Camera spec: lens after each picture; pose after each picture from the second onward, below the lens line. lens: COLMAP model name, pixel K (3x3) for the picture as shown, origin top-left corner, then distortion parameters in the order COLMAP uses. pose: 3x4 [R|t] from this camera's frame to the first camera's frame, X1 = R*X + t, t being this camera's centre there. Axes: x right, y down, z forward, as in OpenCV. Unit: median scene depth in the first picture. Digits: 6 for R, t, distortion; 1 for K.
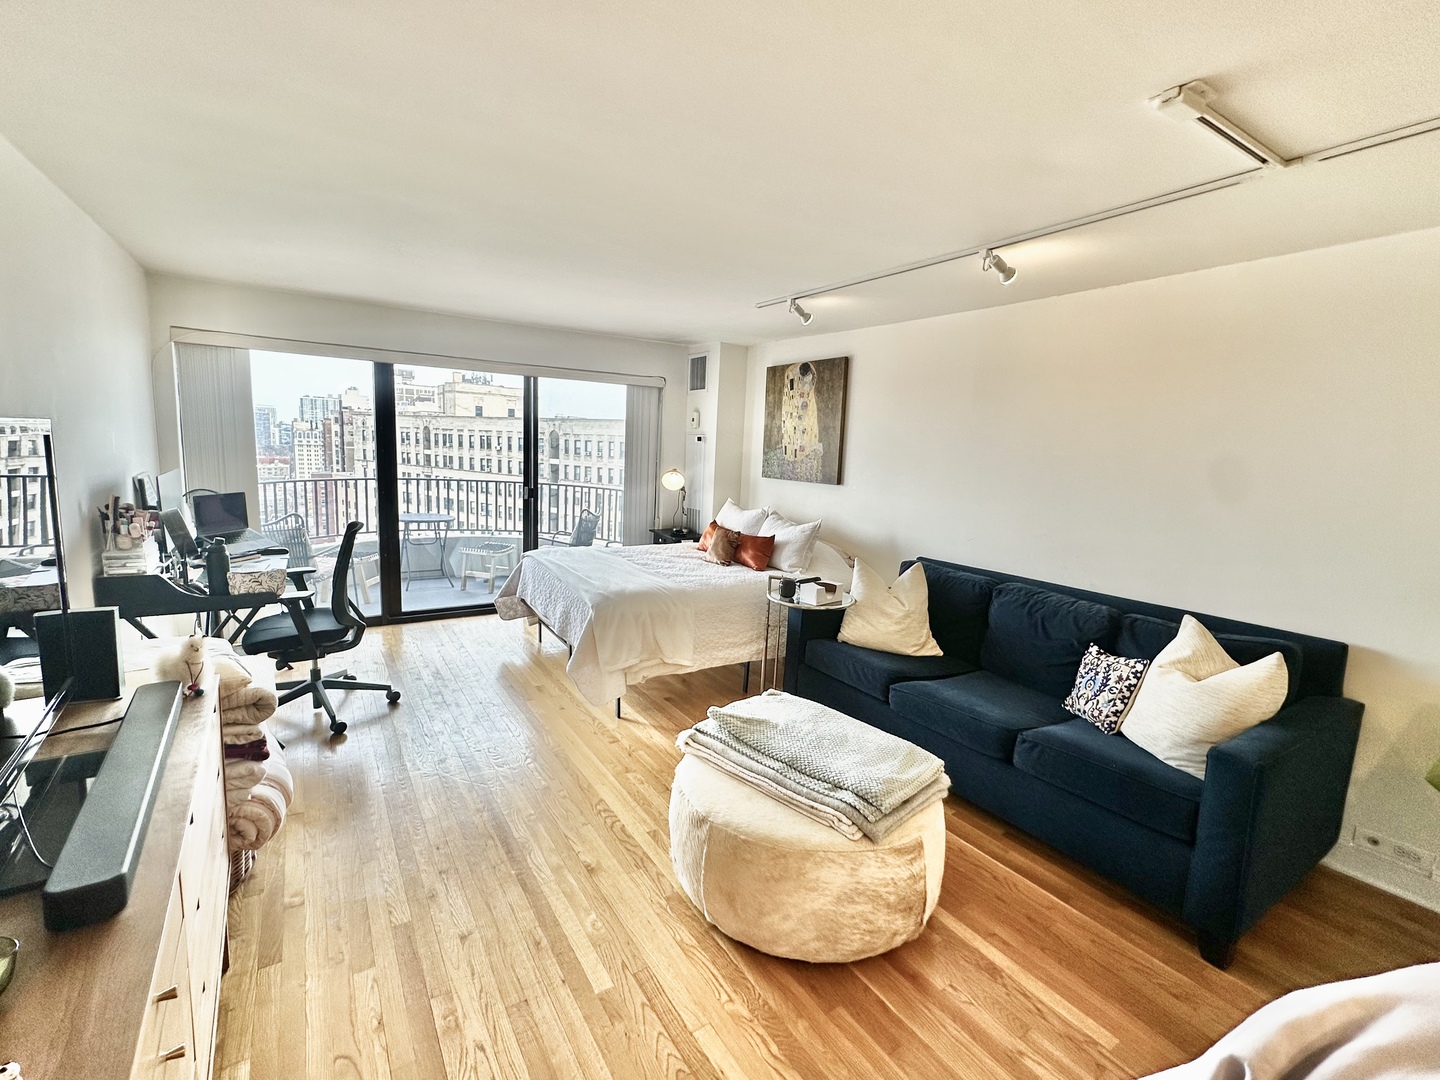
lens RADIAL K [[631.3, 0, 720.0], [0, 631.3, 540.0], [0, 0, 1]] dist [-0.002663, -0.000678]
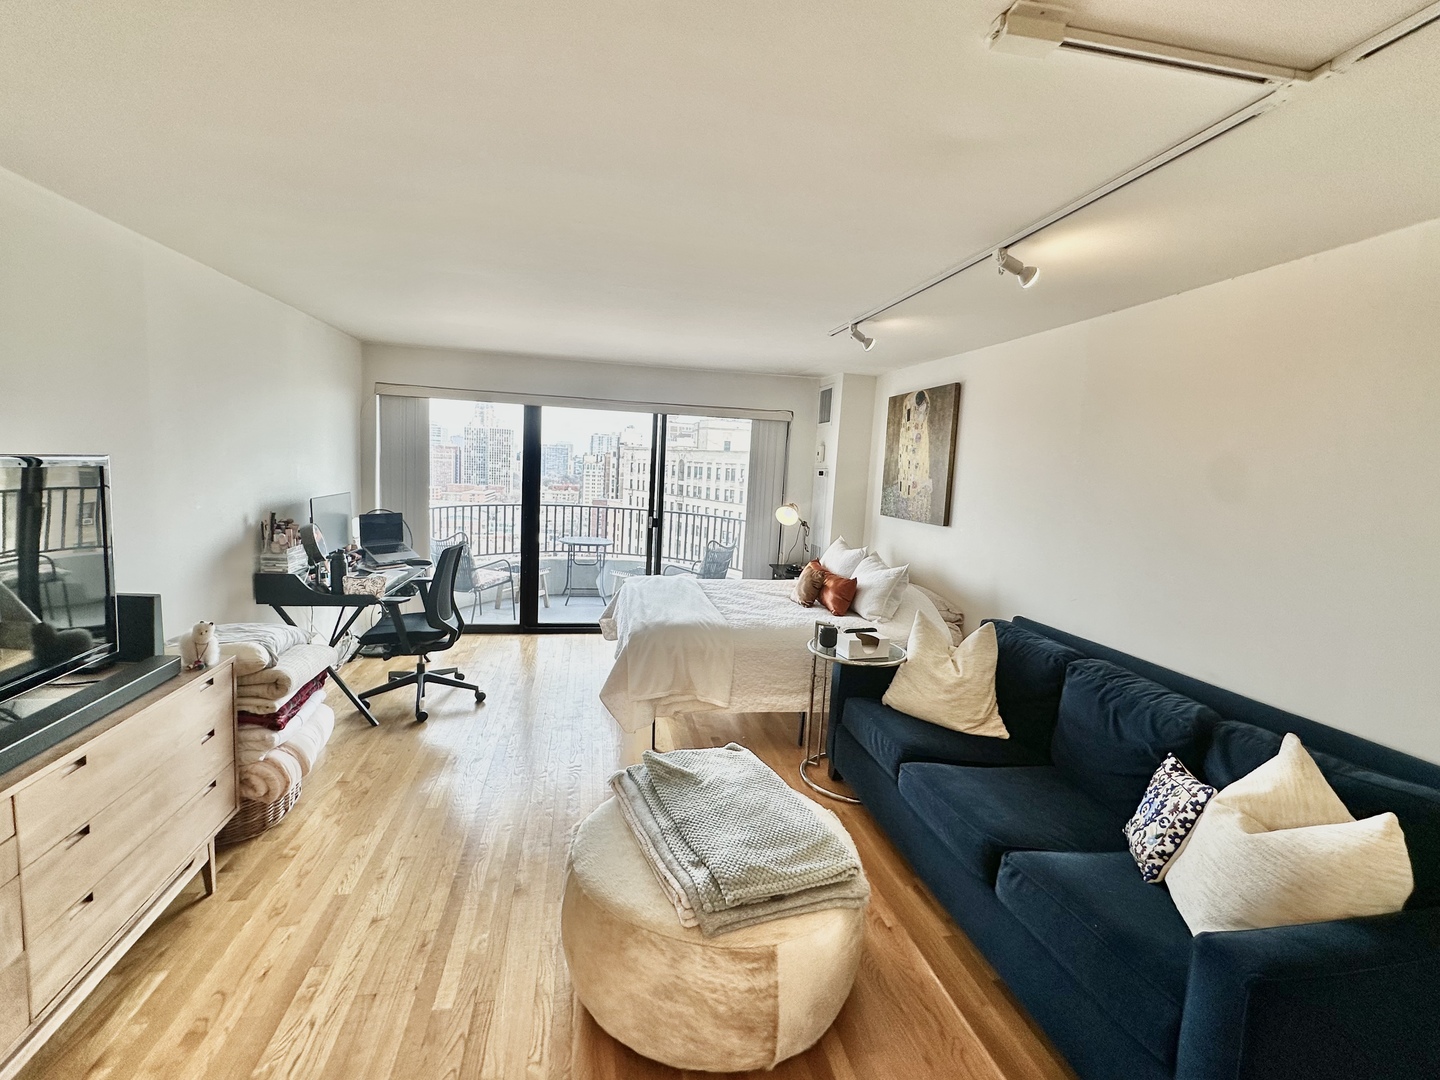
lens RADIAL K [[631.3, 0, 720.0], [0, 631.3, 540.0], [0, 0, 1]] dist [-0.002663, -0.000678]
pose [[0.928291, 0.047529, -0.368804, 0.302679], [-0.066565, 0.997017, -0.039058, -0.017566], [0.365847, 0.060807, 0.928686, 0.090530]]
